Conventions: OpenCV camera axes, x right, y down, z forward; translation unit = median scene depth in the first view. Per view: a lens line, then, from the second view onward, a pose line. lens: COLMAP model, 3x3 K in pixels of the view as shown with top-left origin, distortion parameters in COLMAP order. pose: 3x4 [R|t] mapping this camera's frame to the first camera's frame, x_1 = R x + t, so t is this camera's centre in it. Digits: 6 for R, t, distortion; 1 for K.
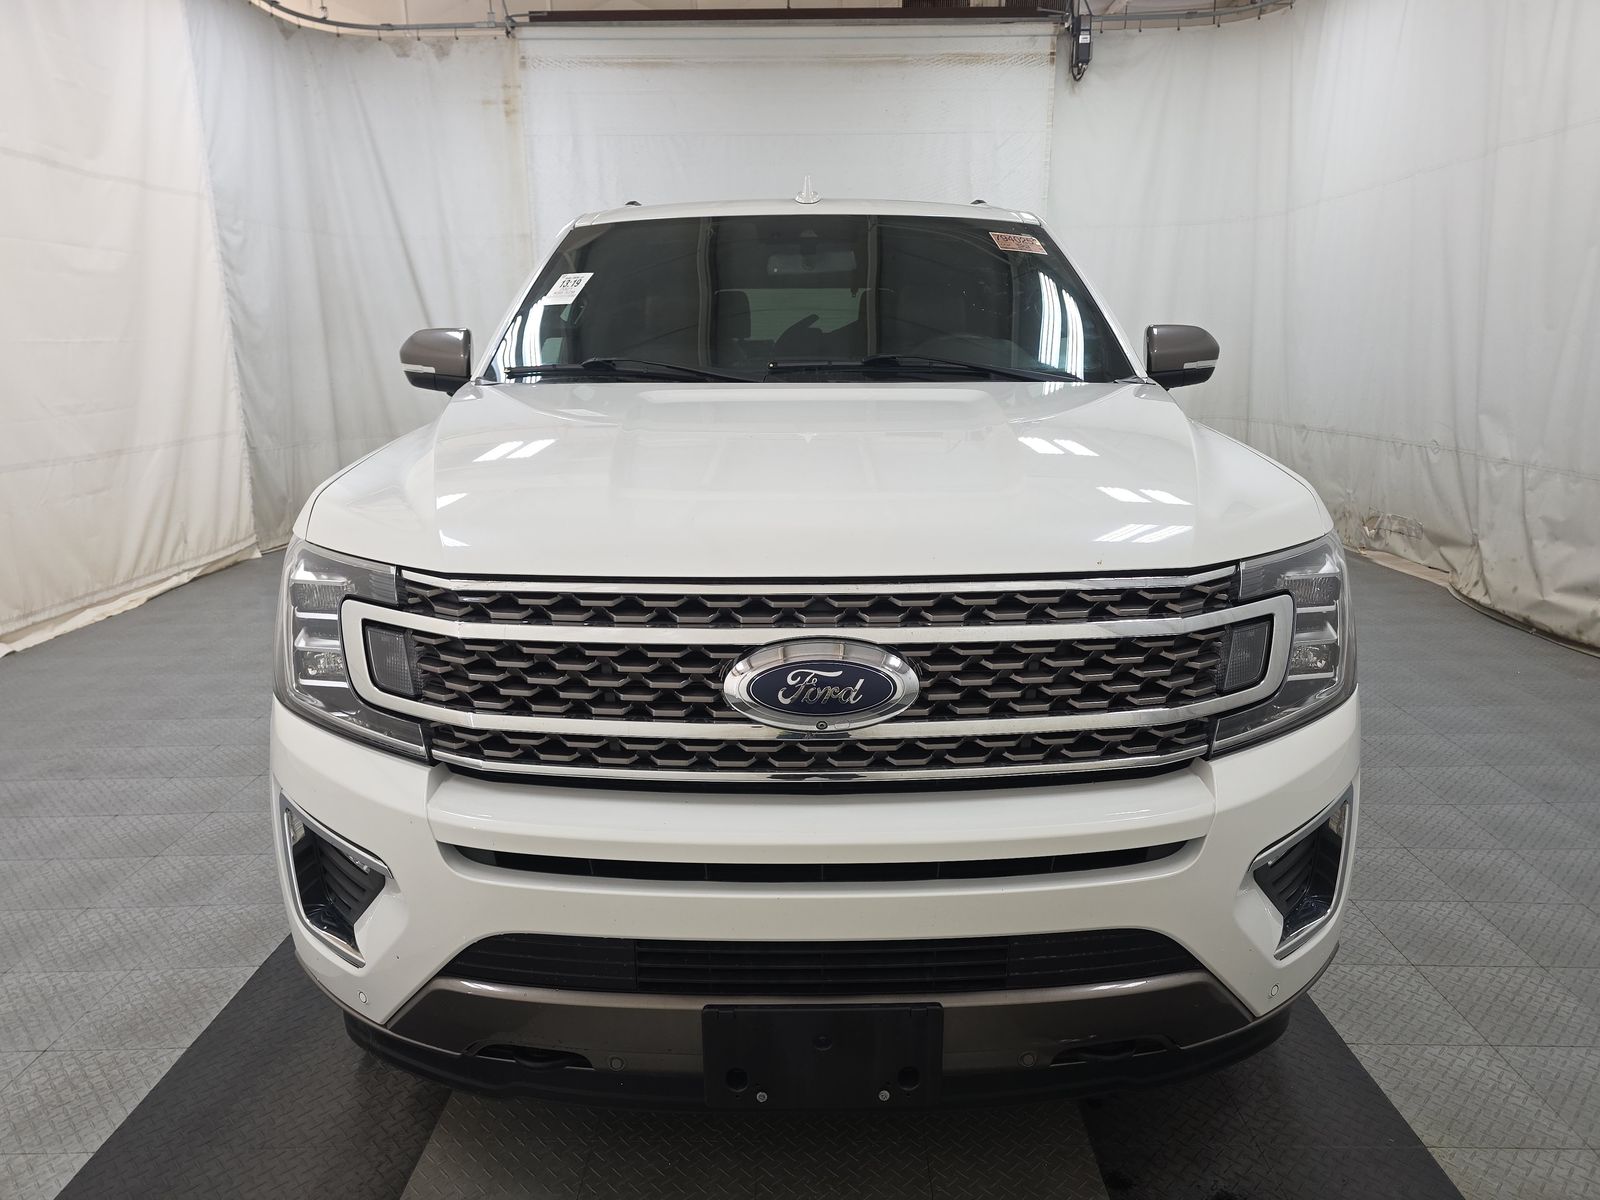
lens RADIAL K [[1061.4, 0, 800.0], [0, 1061.4, 600.0], [0, 0, 1]] dist [0.025669, 0.000456]
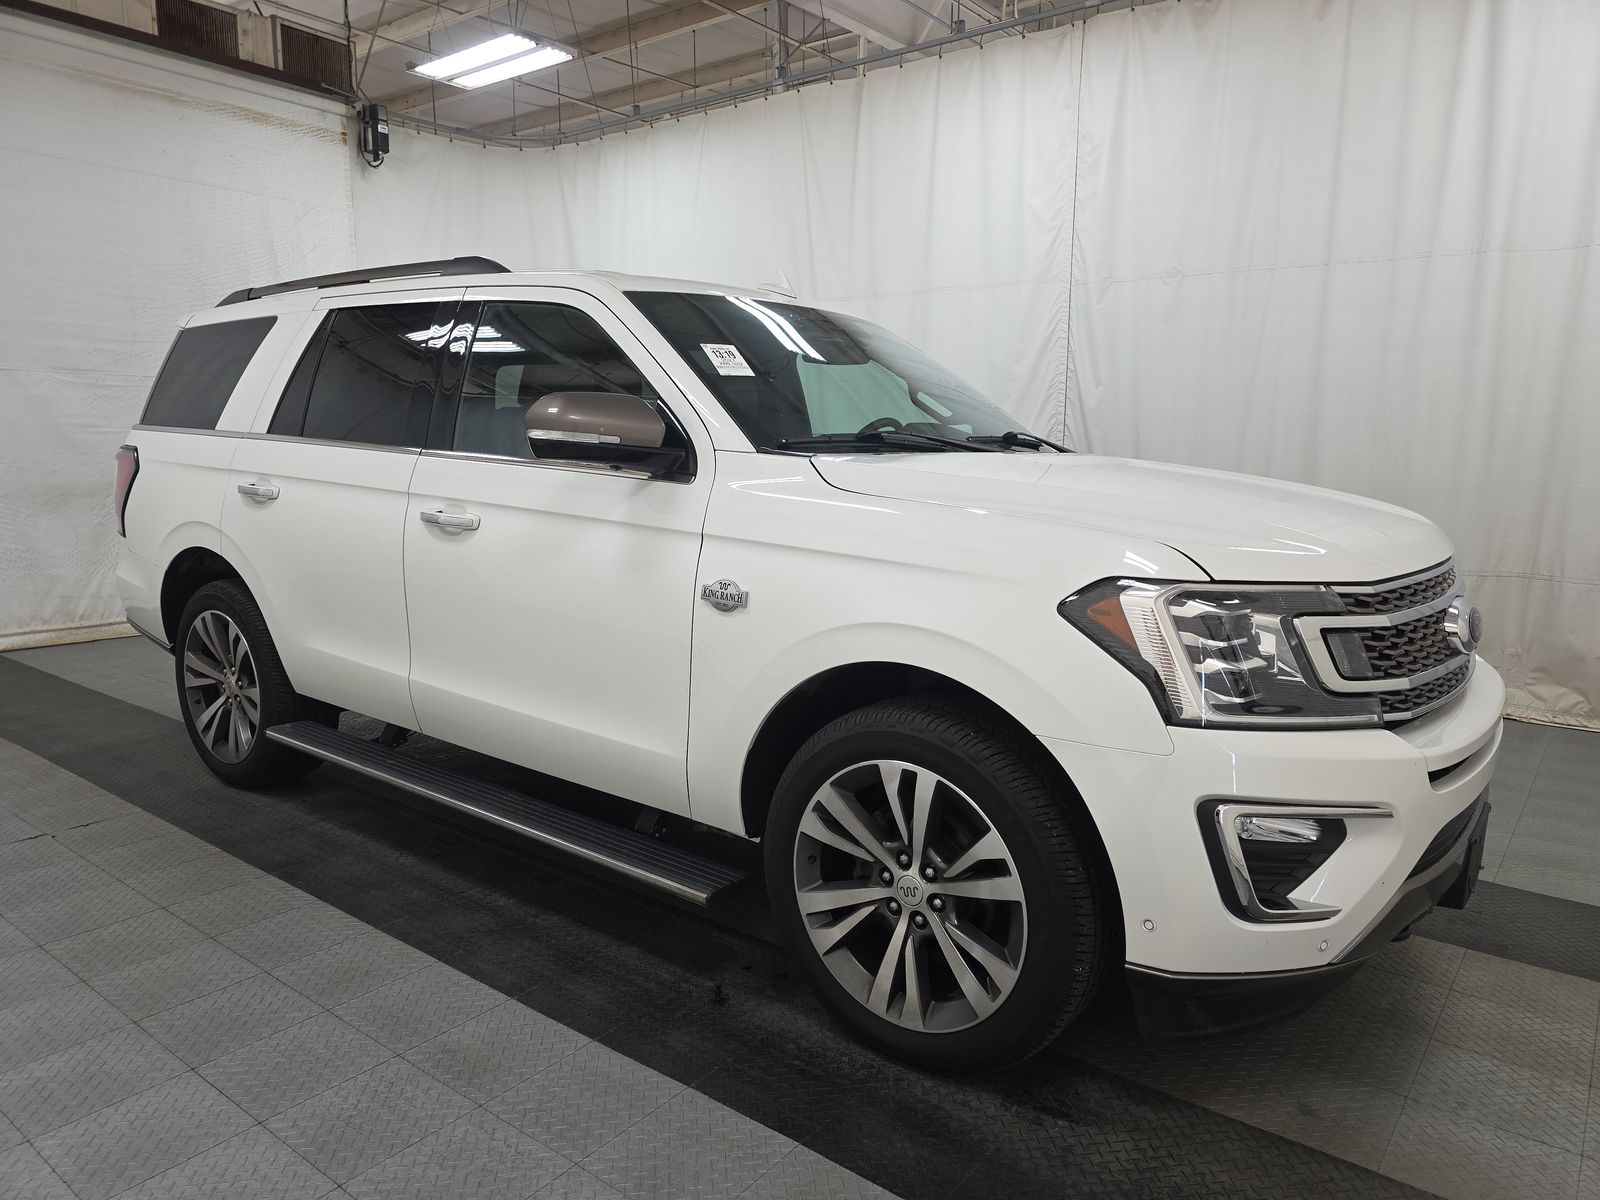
lens RADIAL K [[1061.4, 0, 800.0], [0, 1061.4, 600.0], [0, 0, 1]] dist [0.025669, 0.000456]
pose [[0.621252, -0.106986, 0.776273, -0.311554], [0.168805, 0.985649, 0.000747, -0.021142], [-0.765213, 0.130575, 0.630396, 0.119613]]
